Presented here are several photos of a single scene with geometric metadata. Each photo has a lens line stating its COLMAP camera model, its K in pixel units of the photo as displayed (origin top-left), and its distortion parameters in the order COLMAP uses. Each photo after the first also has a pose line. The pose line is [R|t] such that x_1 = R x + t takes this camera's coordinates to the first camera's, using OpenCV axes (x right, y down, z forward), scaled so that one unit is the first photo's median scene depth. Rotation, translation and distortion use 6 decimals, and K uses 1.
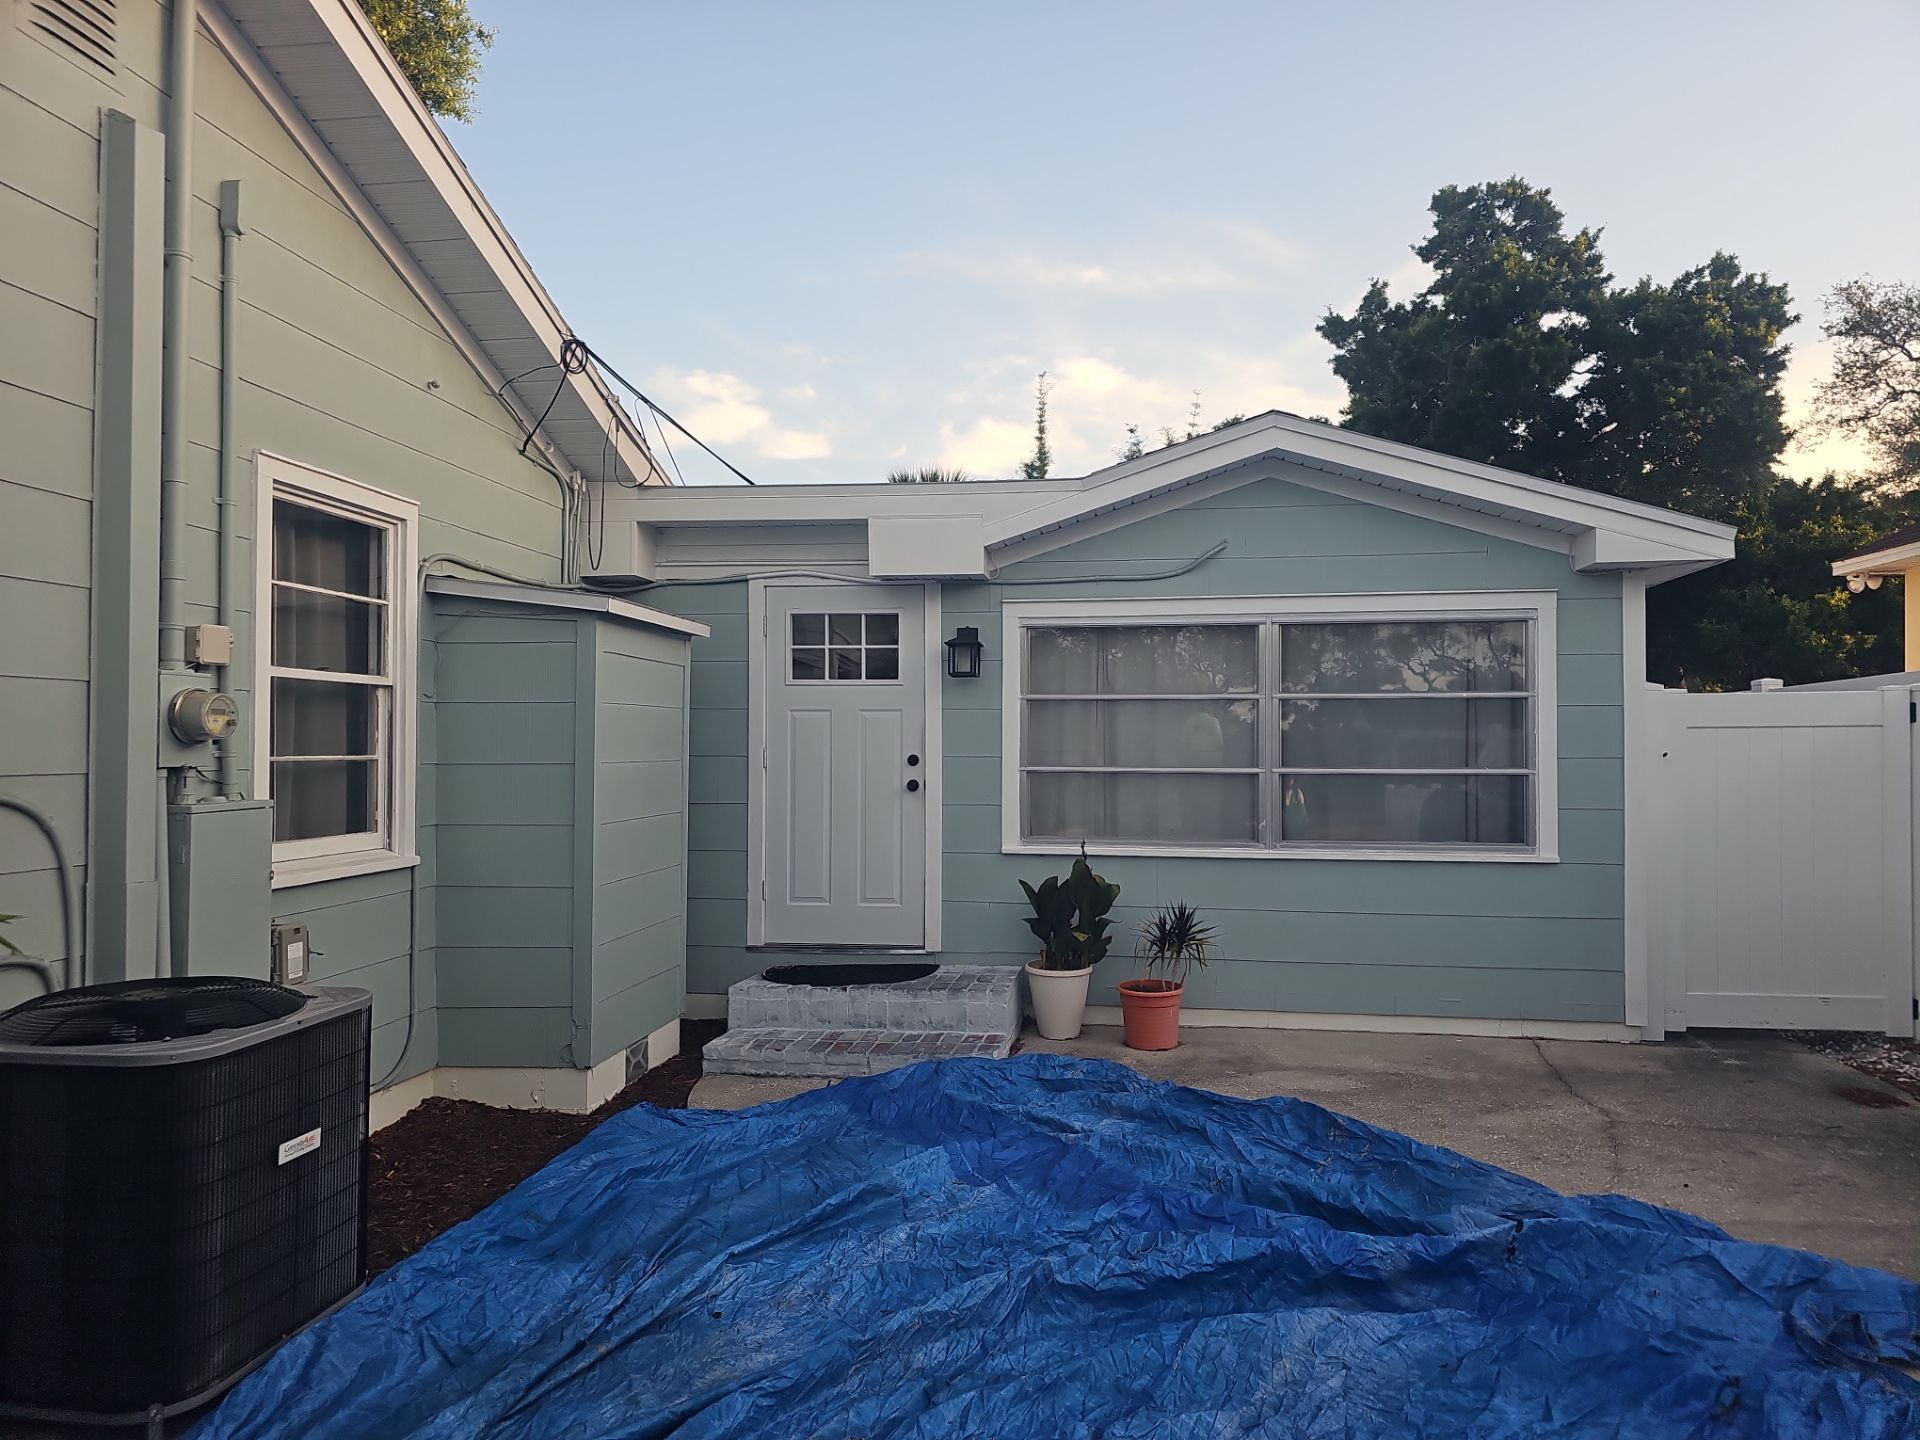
lens RADIAL K [[1313.3, 0, 950.5], [0, 1313.3, 715.1], [0, 0, 1]] dist [0.057142, -0.045406]
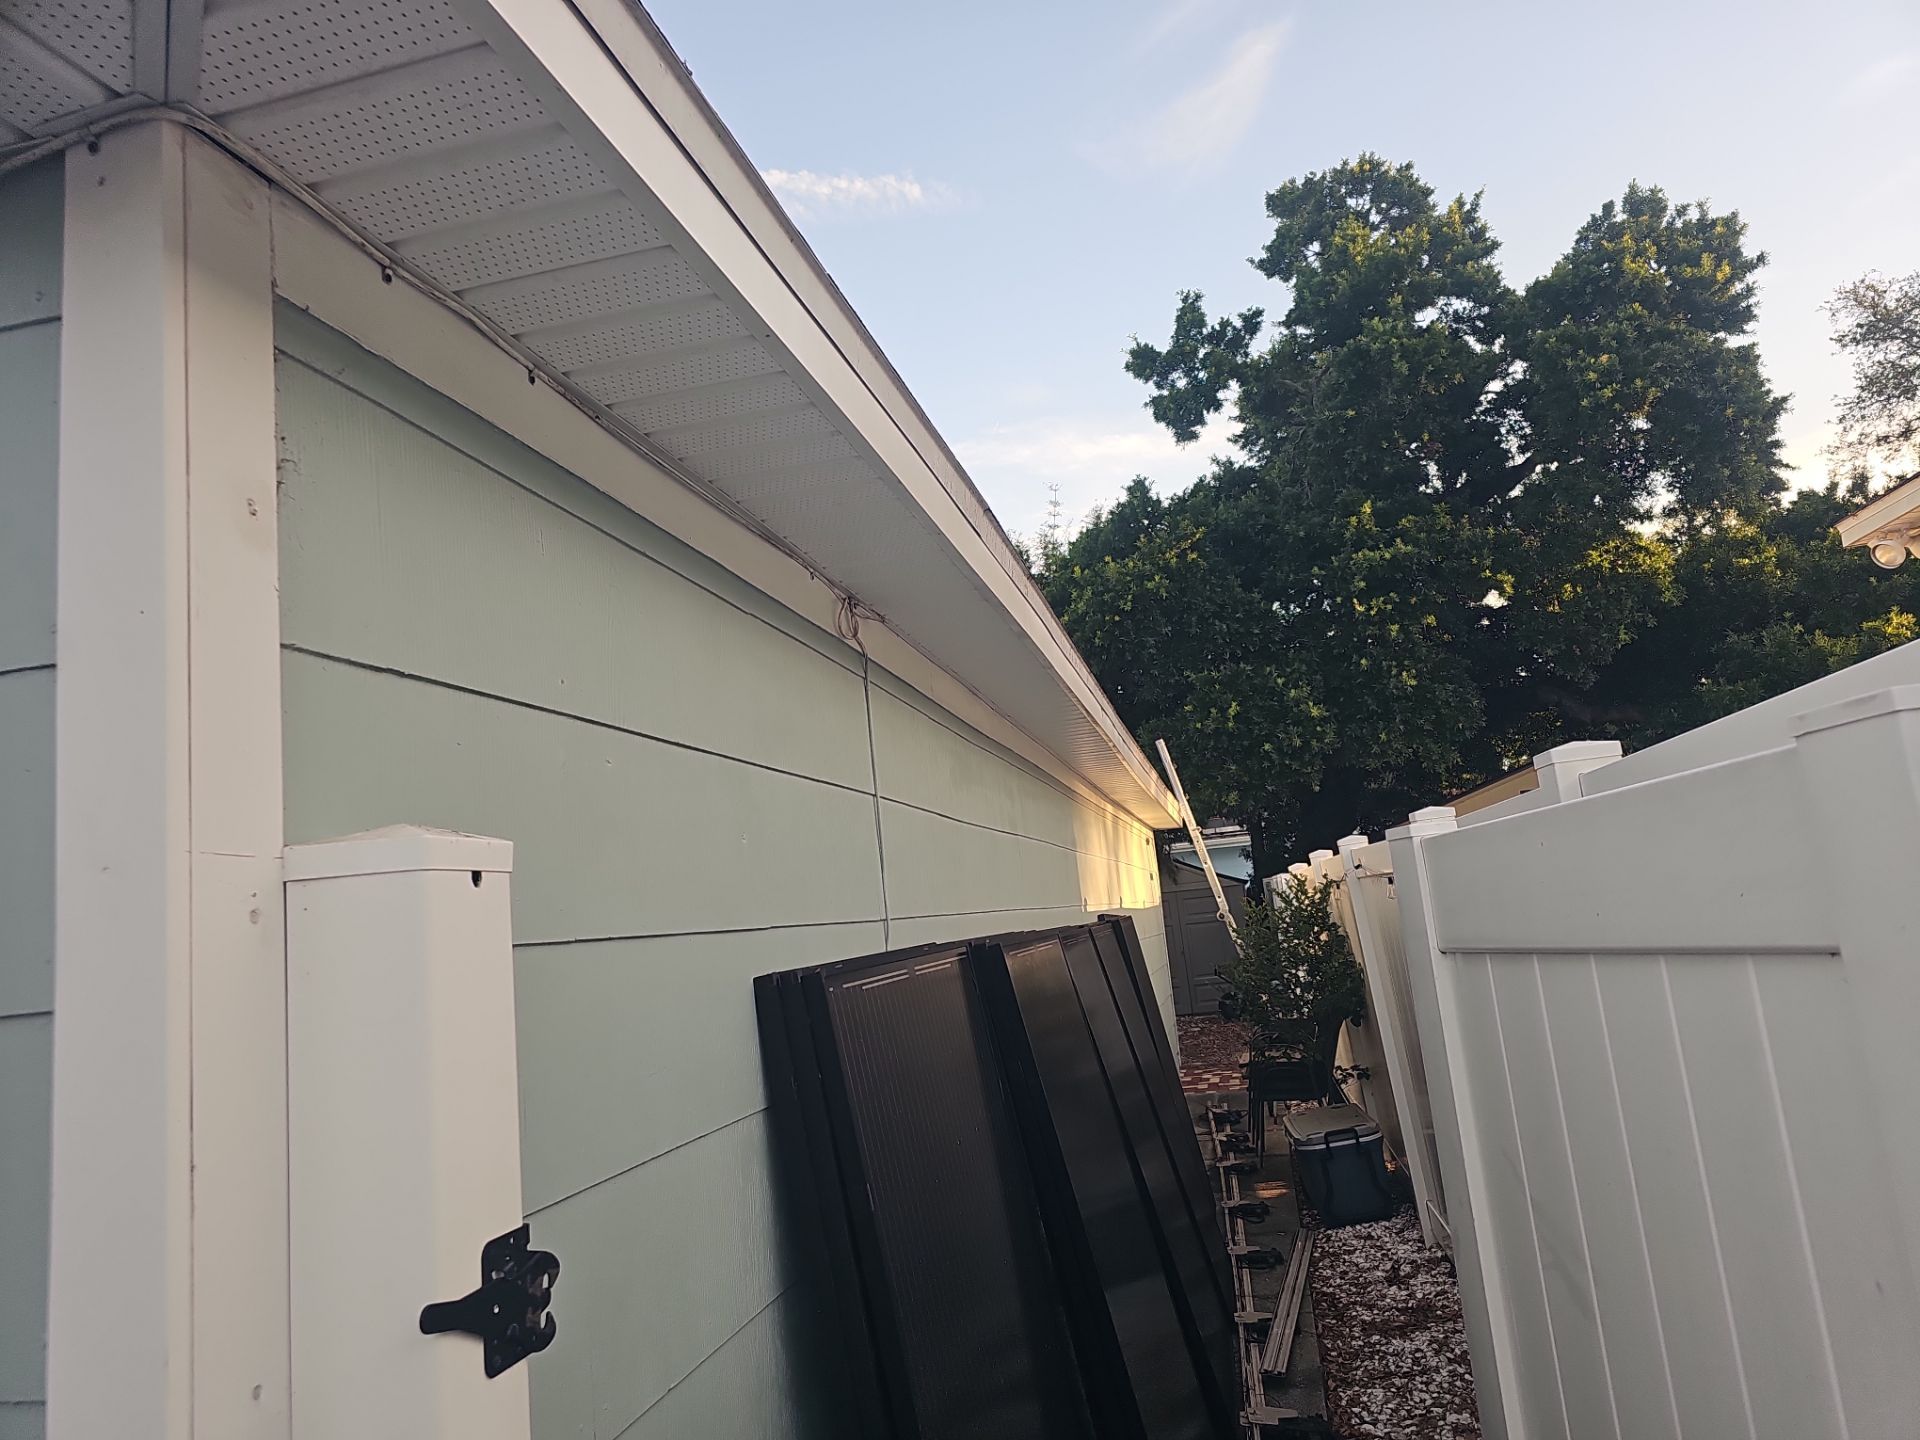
lens RADIAL K [[1313.3, 0, 950.5], [0, 1313.3, 715.1], [0, 0, 1]] dist [0.057142, -0.045406]
pose [[0.991846, -0.117318, -0.049789, 0.192531], [0.109636, 0.984622, -0.136011, -0.002667], [0.064980, 0.129444, 0.989455, 0.269858]]
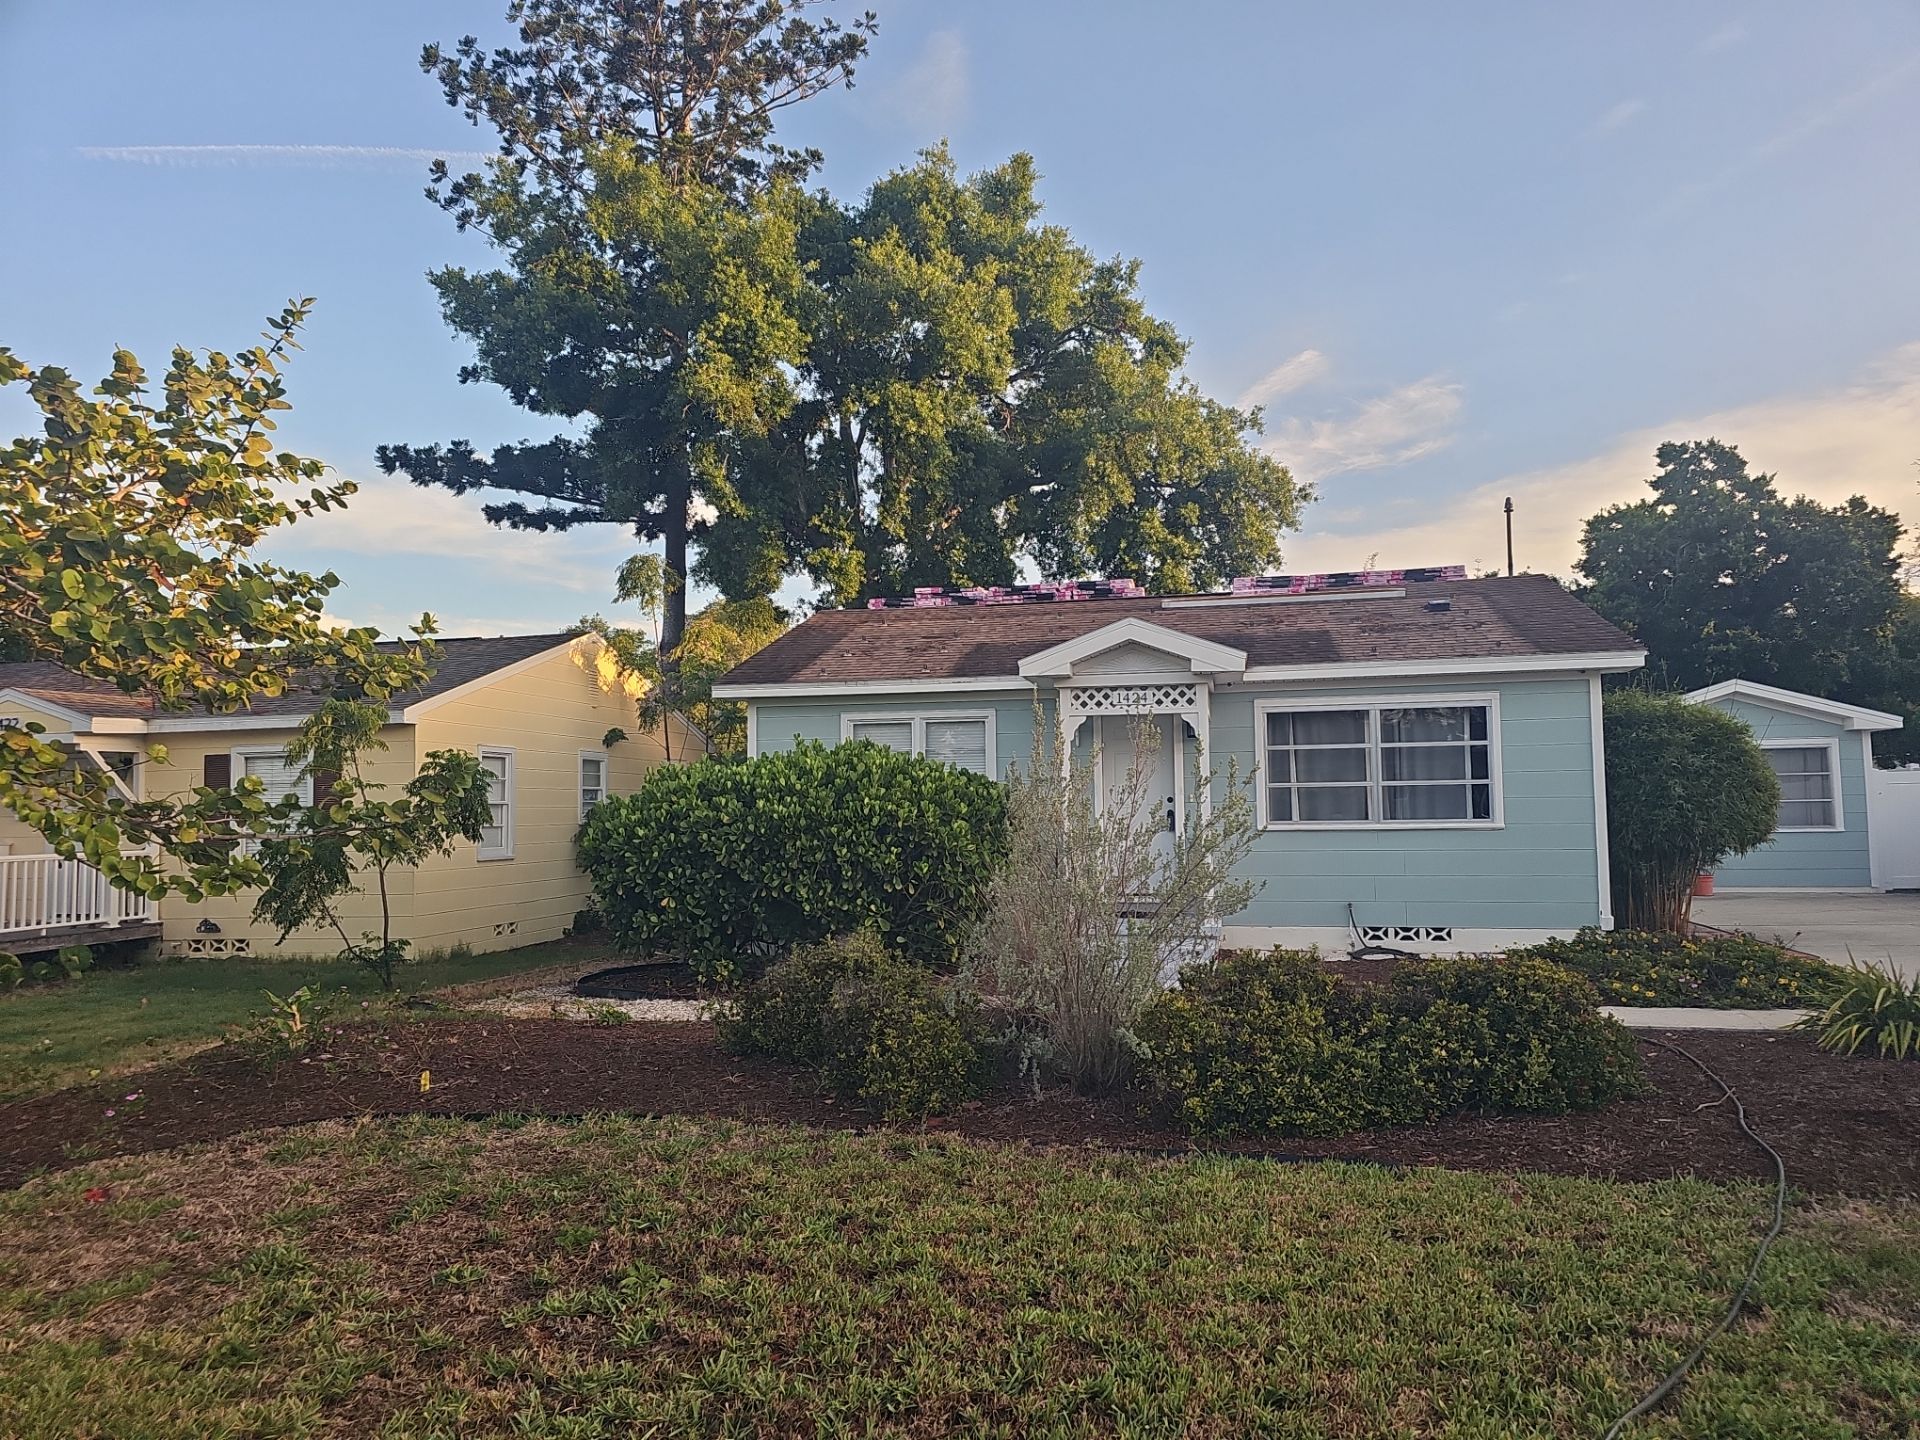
lens RADIAL K [[1260.8, 0, 927.7], [0, 1260.8, 718.8], [0, 0, 1]] dist [0.046529, -0.039854]
pose [[0.996030, -0.019785, -0.086794, -0.410031], [0.015762, 0.998780, -0.046798, -0.011445], [0.087614, 0.045244, 0.995126, -0.625095]]
